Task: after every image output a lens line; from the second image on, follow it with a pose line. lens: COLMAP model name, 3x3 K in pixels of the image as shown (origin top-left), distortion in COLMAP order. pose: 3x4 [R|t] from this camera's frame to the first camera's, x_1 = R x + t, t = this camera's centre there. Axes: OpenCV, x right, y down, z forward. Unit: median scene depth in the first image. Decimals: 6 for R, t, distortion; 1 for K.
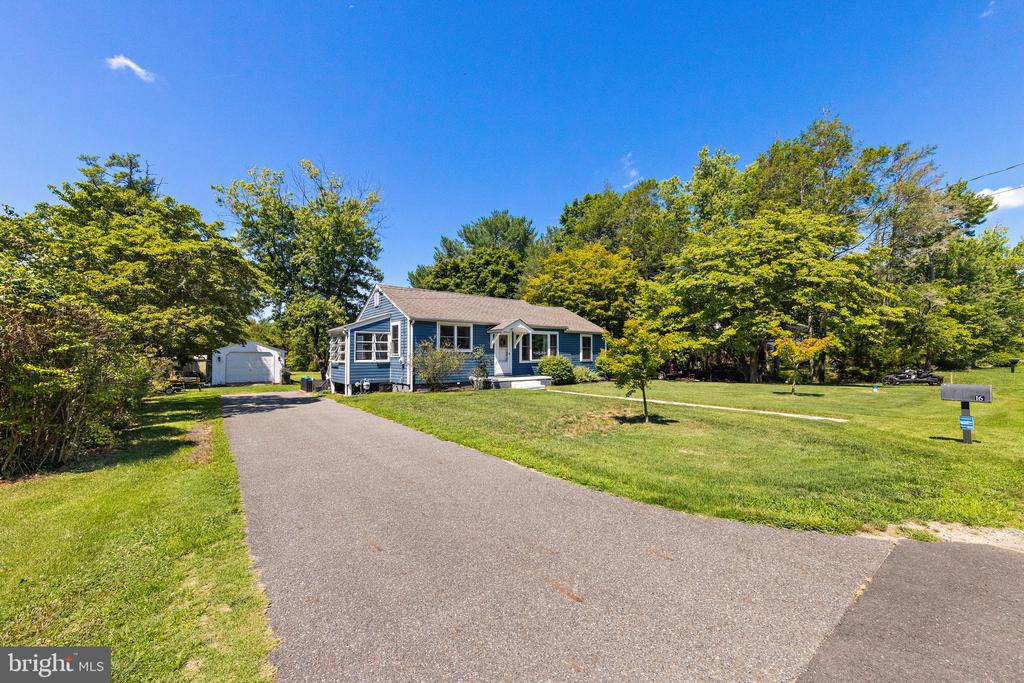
lens RADIAL K [[391.7, 0, 512.0], [0, 391.7, 341.5], [0, 0, 1]] dist [0.001472, 0.000180]
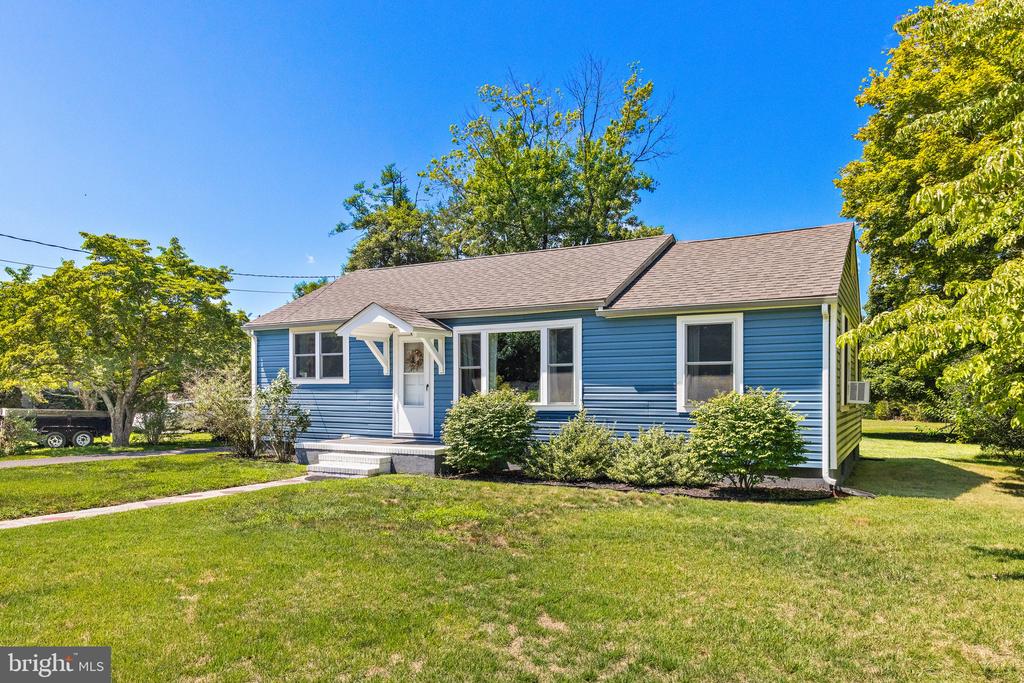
lens RADIAL K [[671.3, 0, 512.5], [0, 671.3, 386.6], [0, 0, 1]] dist [0.000728, 0.000711]
pose [[0.375511, -0.003968, -0.926810, 0.629199], [0.032132, 0.999445, 0.008739, 0.025446], [0.926261, -0.033062, 0.375430, 0.753373]]
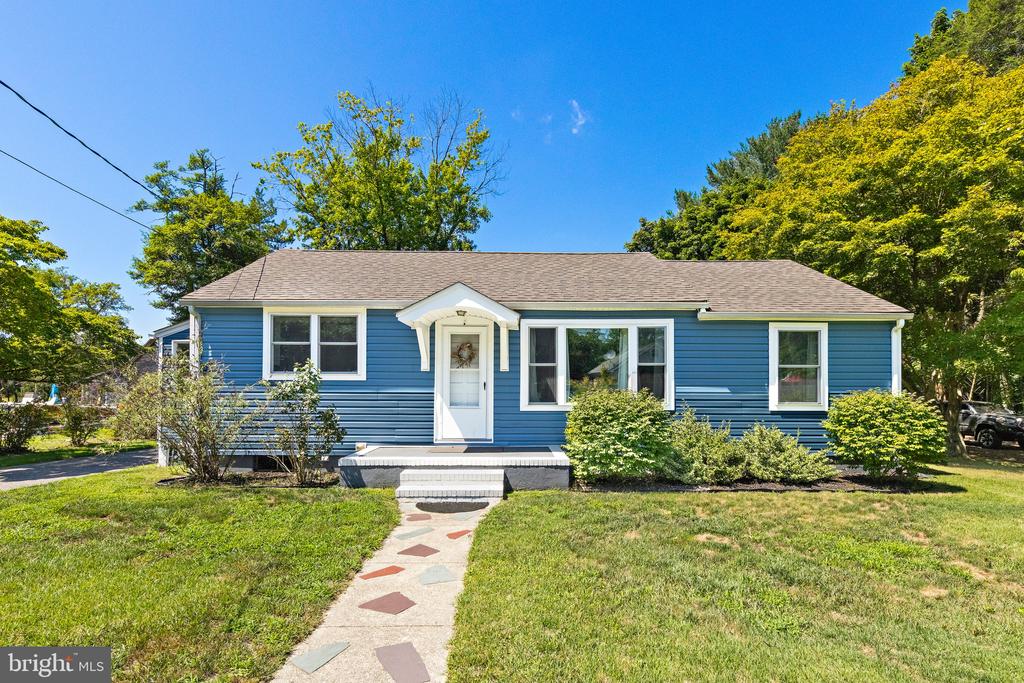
lens RADIAL K [[515.1, 0, 513.1], [0, 515.1, 376.9], [0, 0, 1]] dist [0.003644, 0.000976]
pose [[0.789757, -0.007782, -0.613371, 0.284237], [0.015850, 0.999845, 0.007723, 0.018707], [0.613216, -0.015821, 0.789757, 0.587585]]
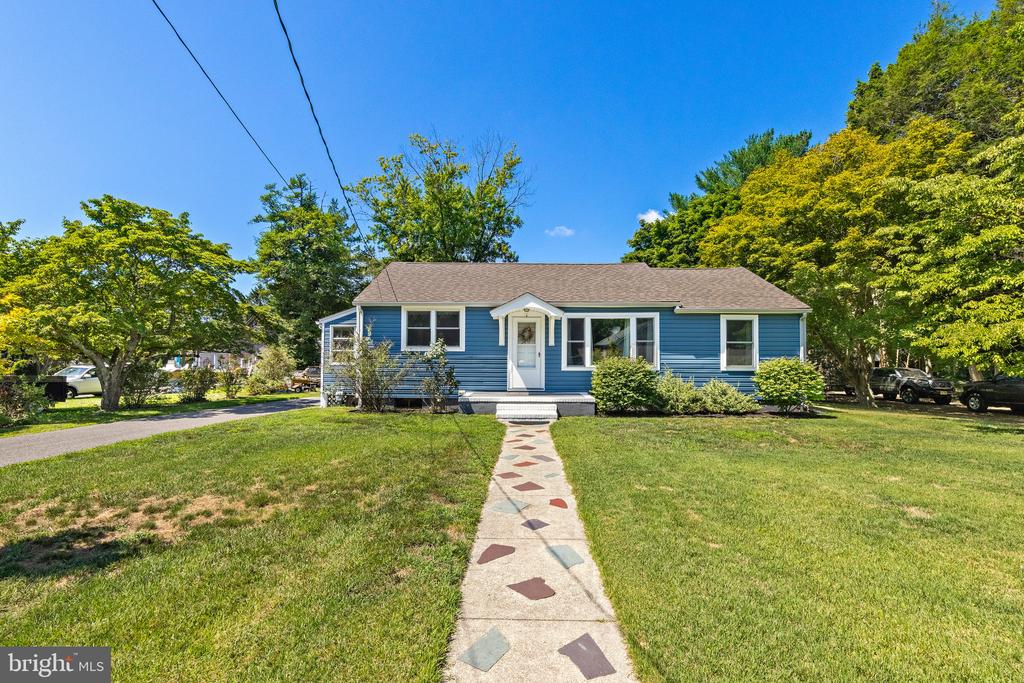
lens RADIAL K [[466.5, 0, 512.0], [0, 466.5, 341.5], [0, 0, 1]] dist [0.002983, -0.000066]
pose [[0.770766, -0.017058, -0.636890, 0.370719], [0.016059, 0.999844, -0.007344, 0.015422], [0.636916, -0.004568, 0.770920, 0.407484]]
